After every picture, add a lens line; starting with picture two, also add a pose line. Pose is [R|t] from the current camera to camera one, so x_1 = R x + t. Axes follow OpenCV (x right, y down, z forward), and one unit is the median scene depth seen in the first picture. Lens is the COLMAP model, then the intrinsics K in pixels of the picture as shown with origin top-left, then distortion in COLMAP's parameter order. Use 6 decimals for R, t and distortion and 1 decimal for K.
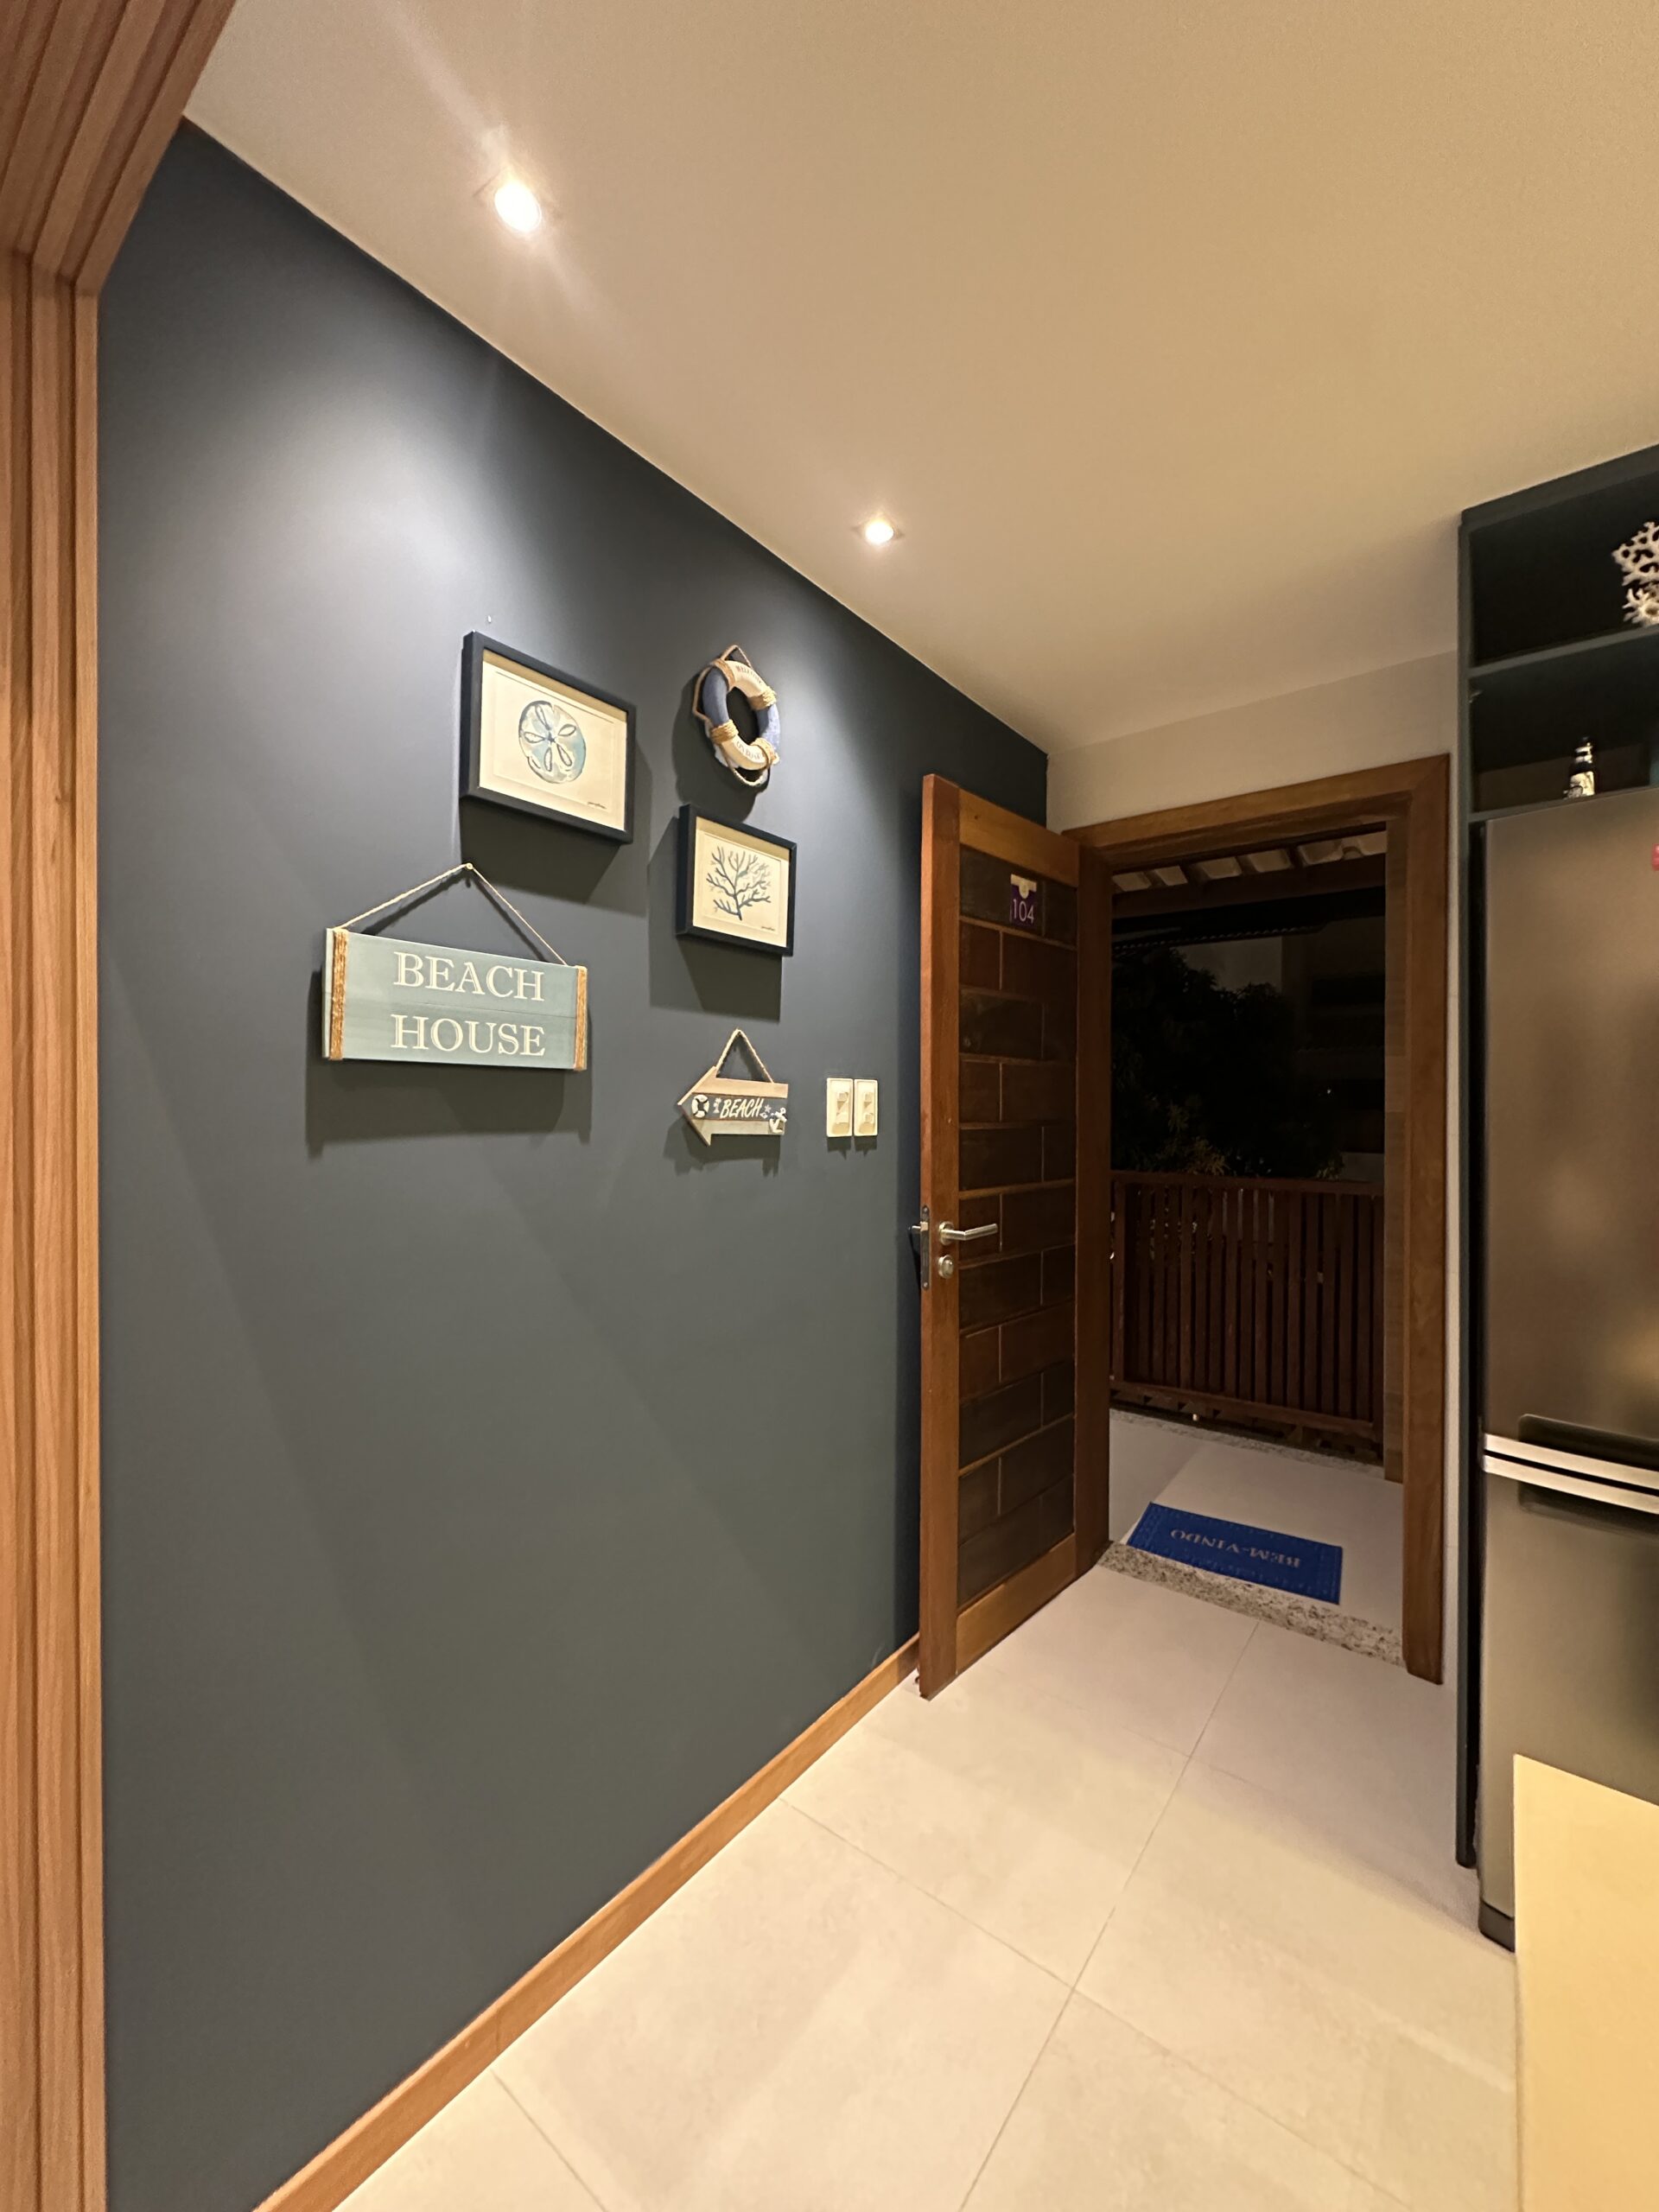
lens RADIAL K [[885.9, 0, 829.5], [0, 885.9, 1106.0], [0, 0, 1]] dist [-0.003161, 0.000753]
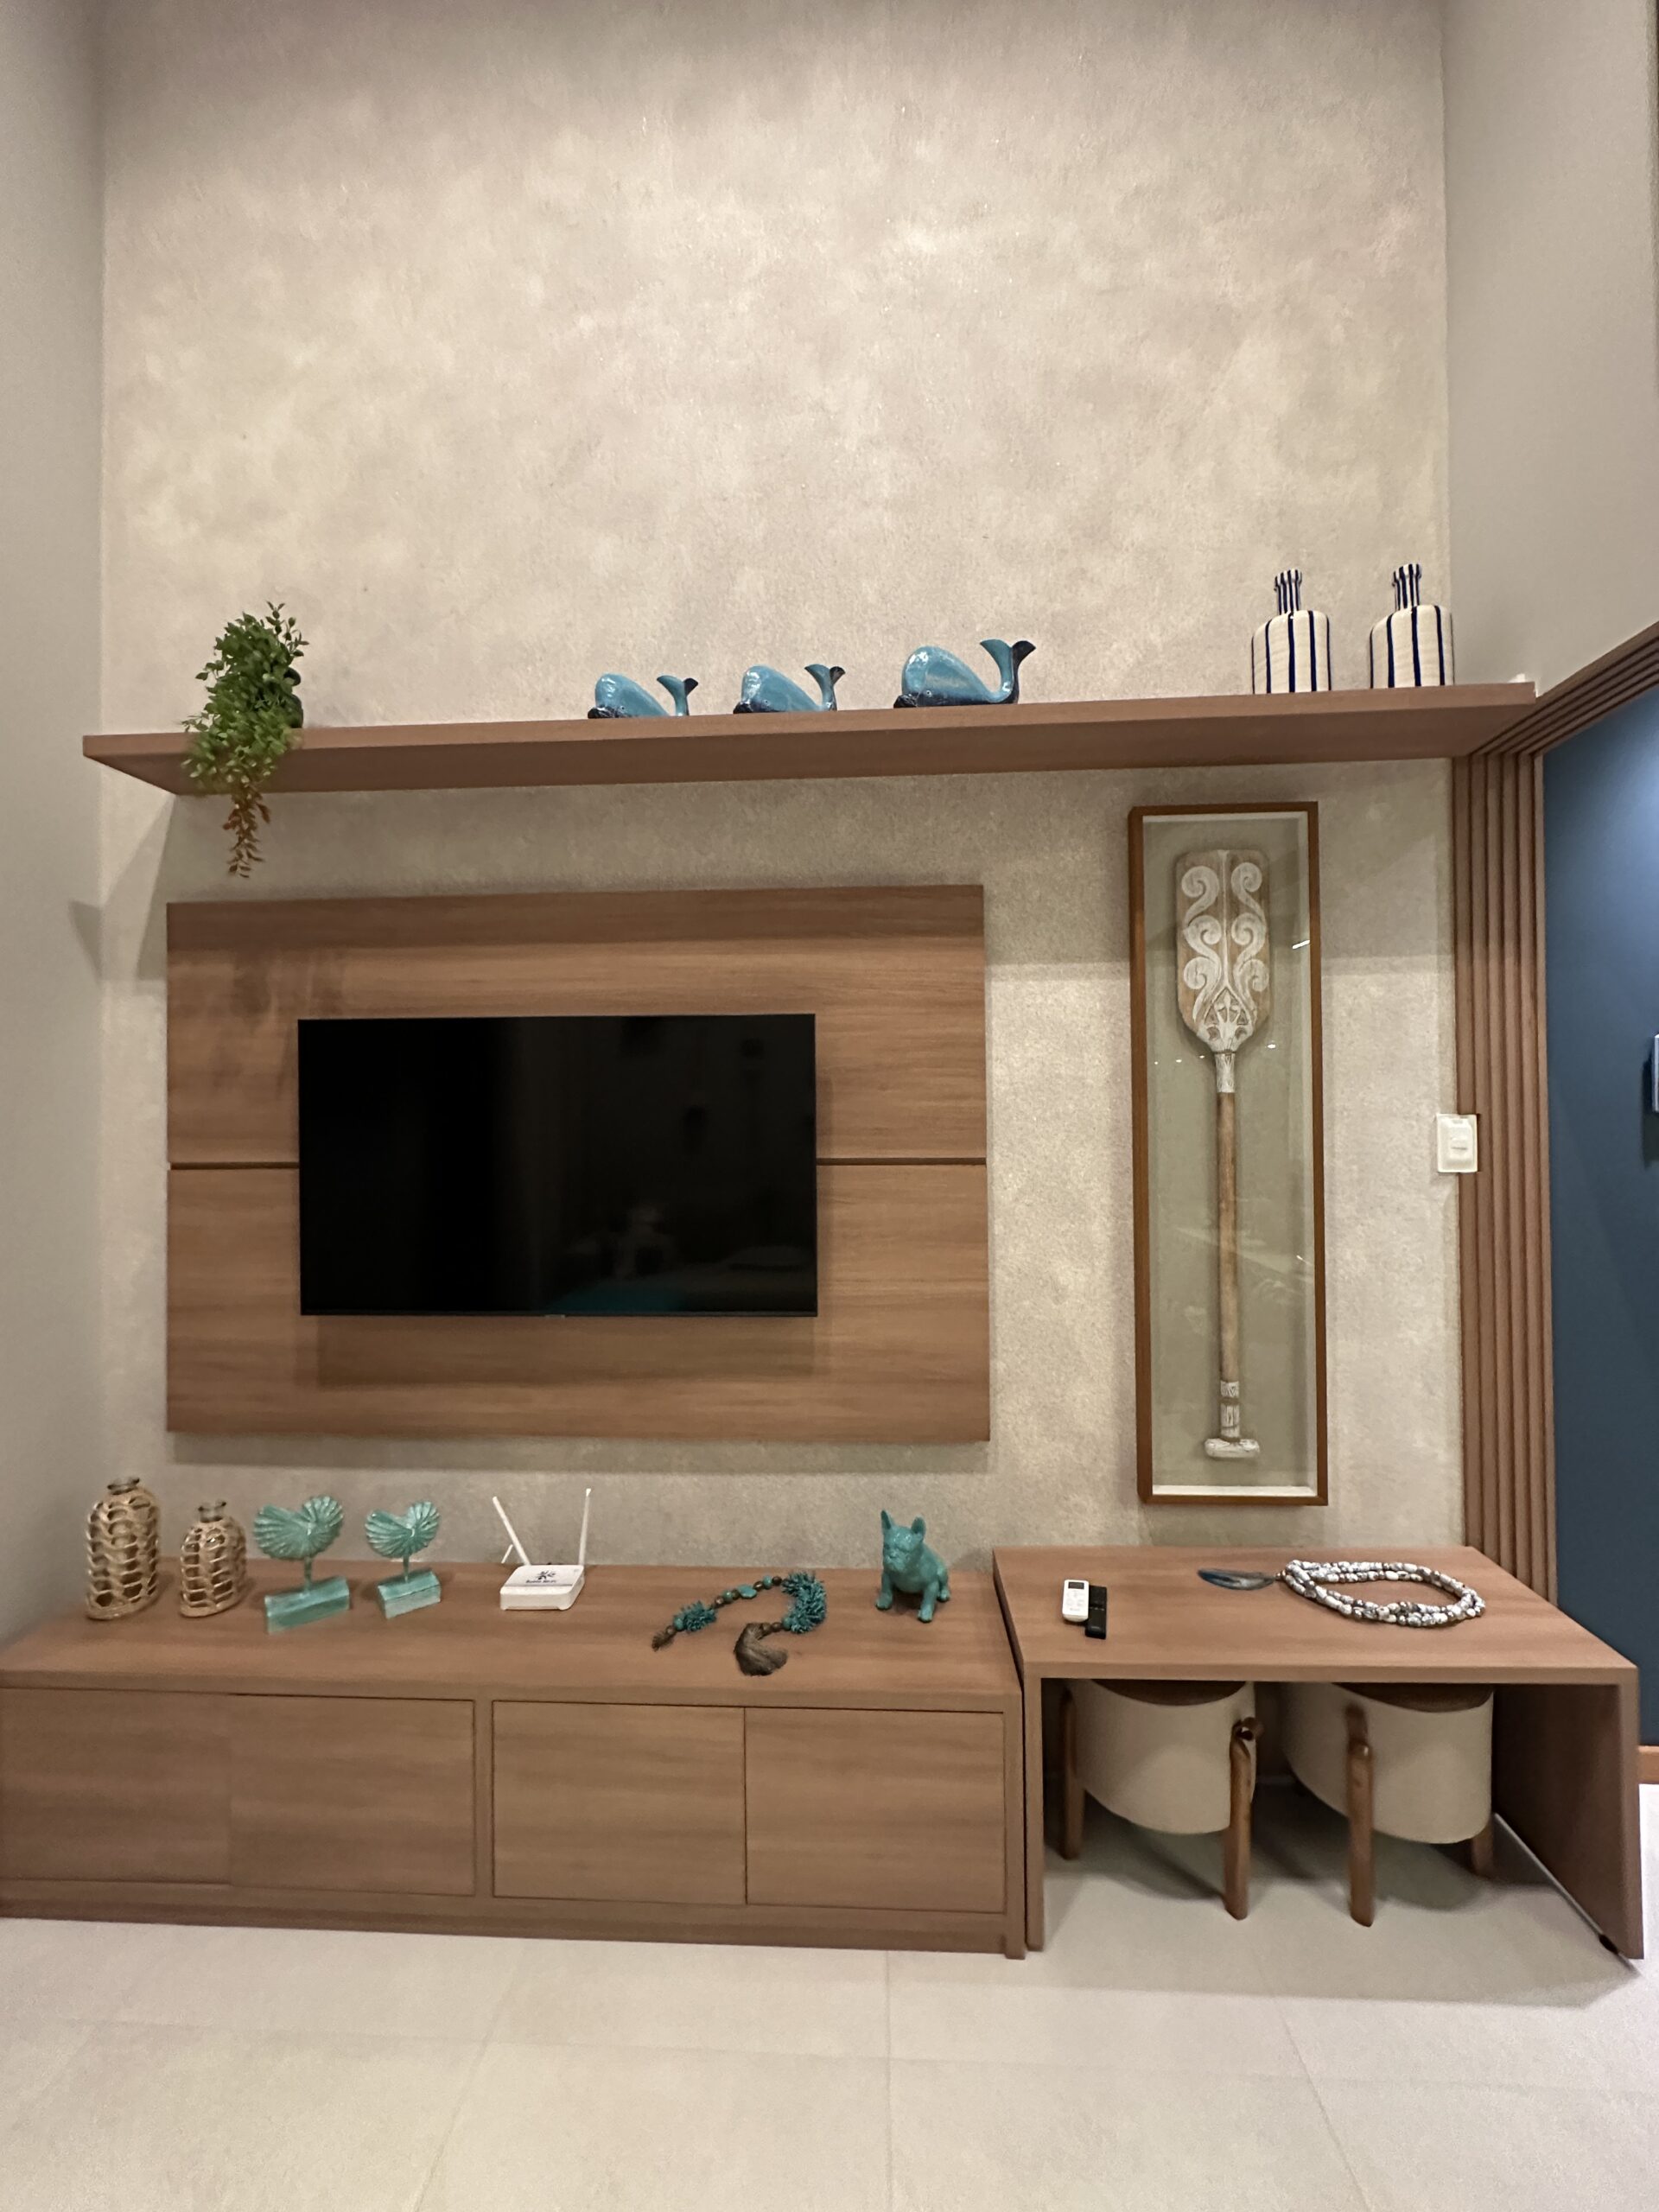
lens RADIAL K [[885.9, 0, 829.5], [0, 885.9, 1106.0], [0, 0, 1]] dist [-0.003161, 0.000753]
pose [[0.577373, -0.014385, -0.816354, -0.054630], [0.007503, 0.999896, -0.012313, -0.034039], [0.816446, 0.000984, 0.577421, -0.828188]]
